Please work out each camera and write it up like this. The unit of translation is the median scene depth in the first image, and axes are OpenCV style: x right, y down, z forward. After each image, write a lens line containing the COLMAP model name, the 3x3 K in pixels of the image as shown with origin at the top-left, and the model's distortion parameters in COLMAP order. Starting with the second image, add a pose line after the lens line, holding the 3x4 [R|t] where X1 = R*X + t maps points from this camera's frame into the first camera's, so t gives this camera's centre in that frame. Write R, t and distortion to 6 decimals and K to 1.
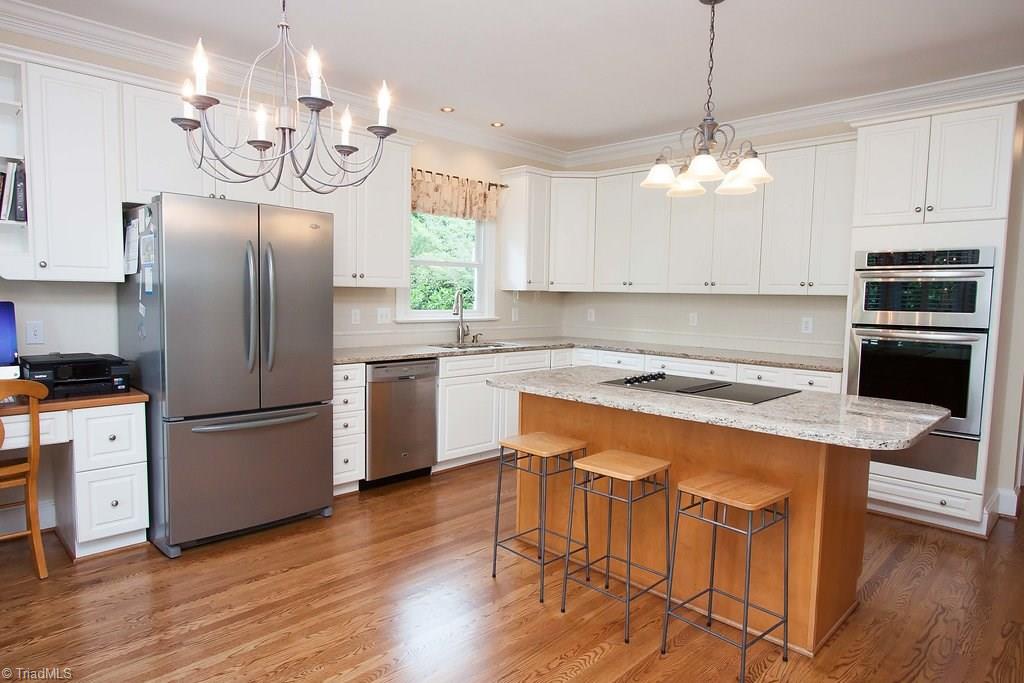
lens RADIAL K [[595.9, 0, 537.6], [0, 595.9, 326.3], [0, 0, 1]] dist [-0.023034, 0.005379]
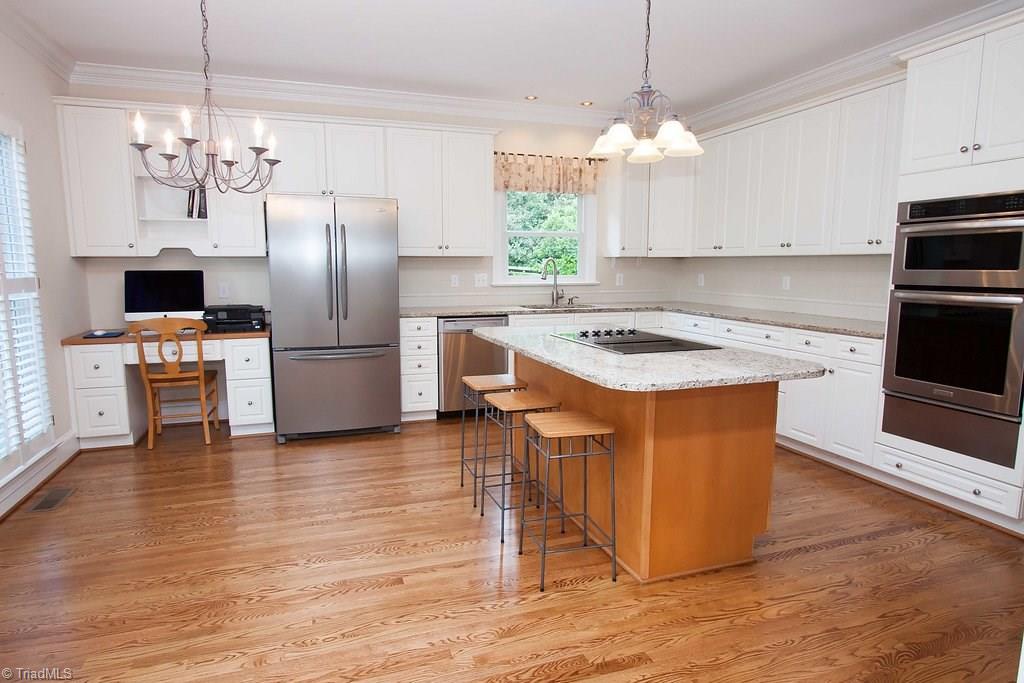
lens RADIAL K [[595.9, 0, 550.8], [0, 595.9, 323.7], [0, 0, 1]] dist [-0.023034, 0.005379]
pose [[0.905155, 0.024042, -0.424402, 0.451252], [-0.005381, 0.998967, 0.045113, 0.017301], [0.425048, -0.038550, 0.904349, -0.028994]]
